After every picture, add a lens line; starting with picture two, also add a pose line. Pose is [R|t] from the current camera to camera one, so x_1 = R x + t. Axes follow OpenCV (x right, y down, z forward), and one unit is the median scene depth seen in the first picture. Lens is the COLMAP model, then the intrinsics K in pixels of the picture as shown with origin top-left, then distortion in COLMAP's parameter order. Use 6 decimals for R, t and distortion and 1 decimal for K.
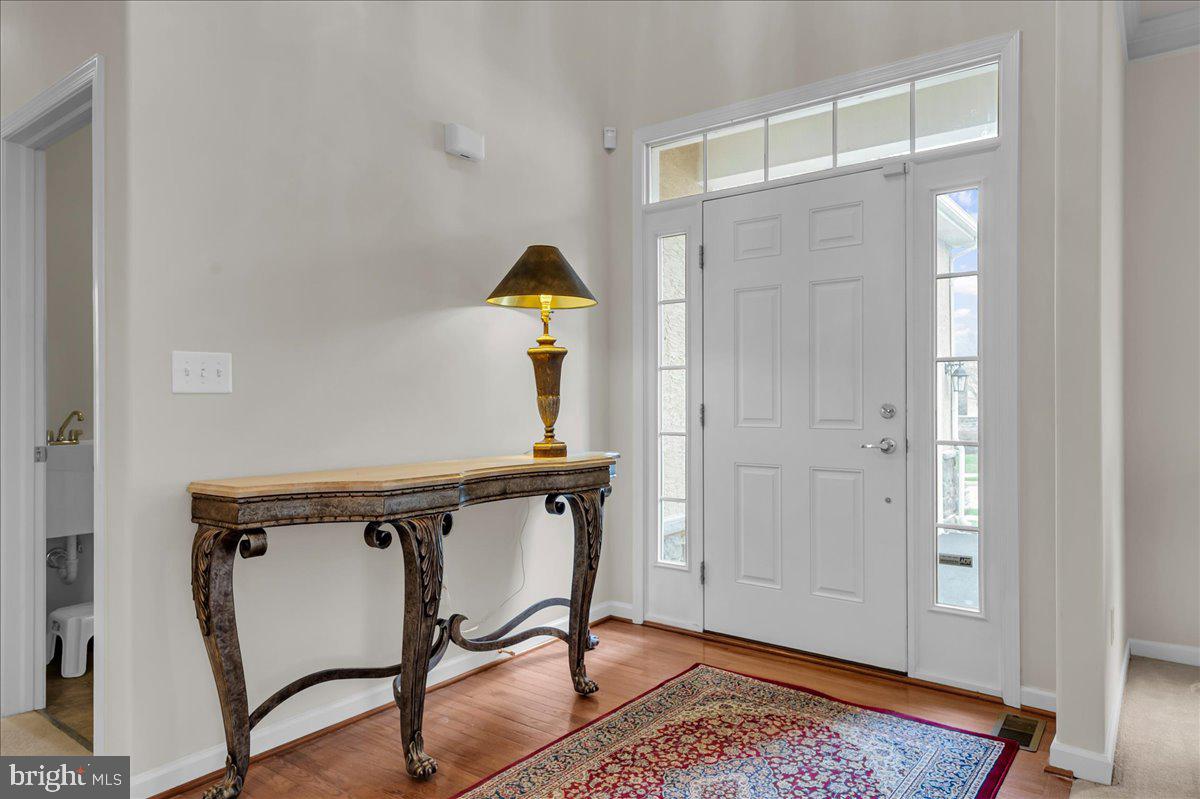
lens RADIAL K [[735.6, 0, 600.0], [0, 735.6, 399.5], [0, 0, 1]] dist [0.003072, -0.000035]
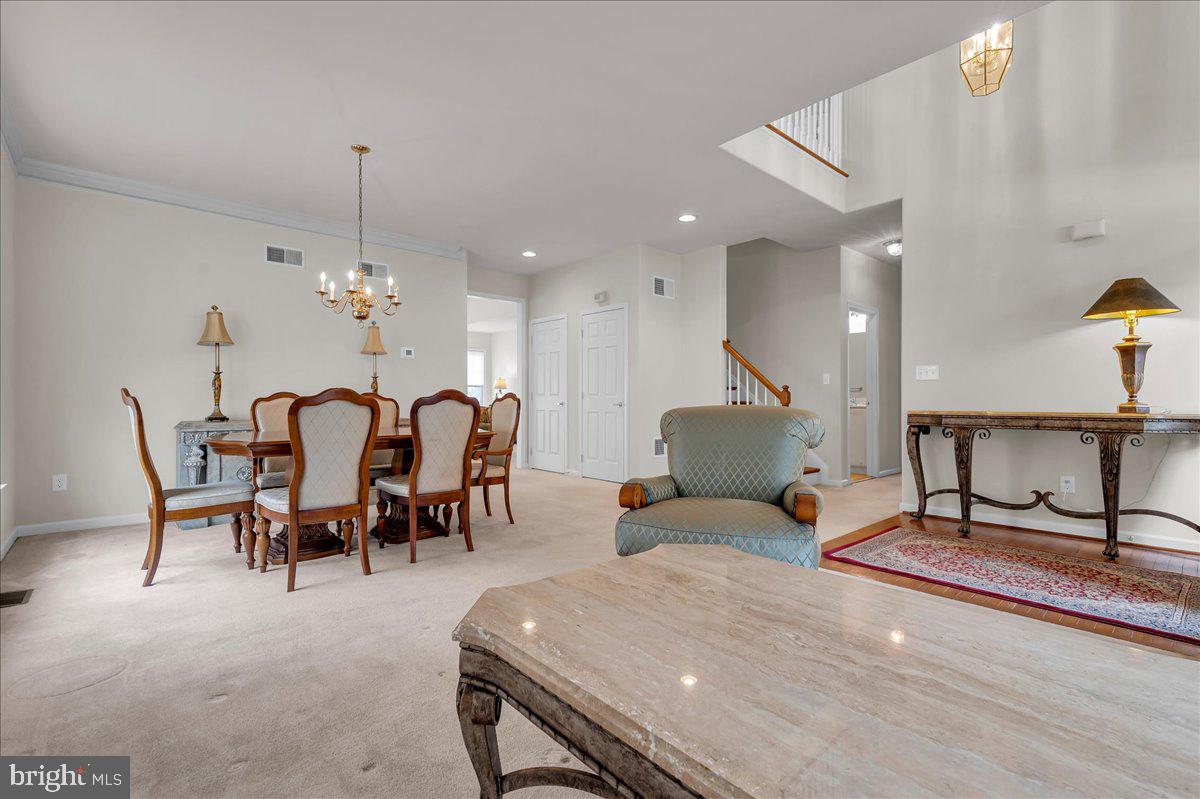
lens RADIAL K [[692.1, 0, 607.8], [0, 692.1, 400.1], [0, 0, 1]] dist [0.006180, -0.000005]
pose [[-0.138452, -0.000050, -0.990369, 1.550430], [0.009479, 0.999954, -0.001376, 0.041947], [0.990324, -0.009579, -0.138445, 0.111878]]
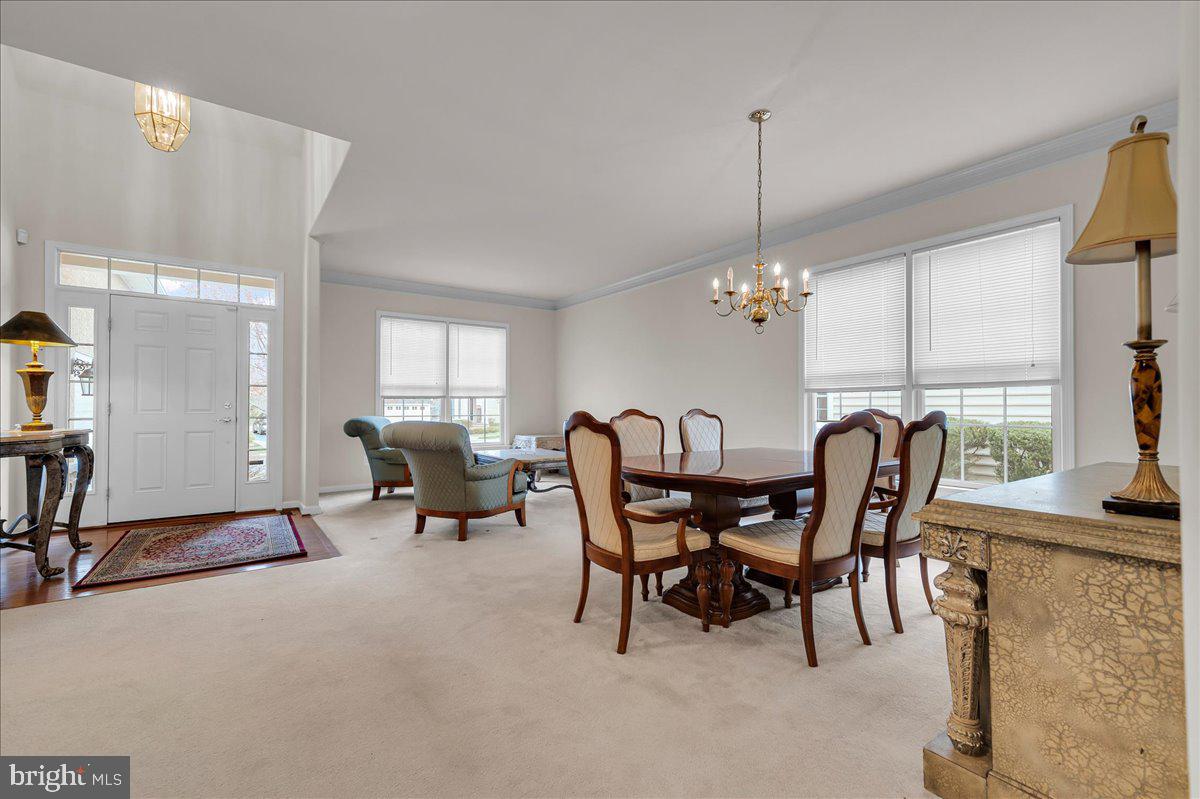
lens RADIAL K [[487.4, 0, 601.3], [0, 487.4, 397.3], [0, 0, 1]] dist [0.018185, -0.000104]
pose [[0.259414, 0.021567, 0.965525, -0.888525], [-0.004386, 0.999767, -0.021153, 0.017770], [-0.965756, 0.001253, 0.259448, -0.637968]]
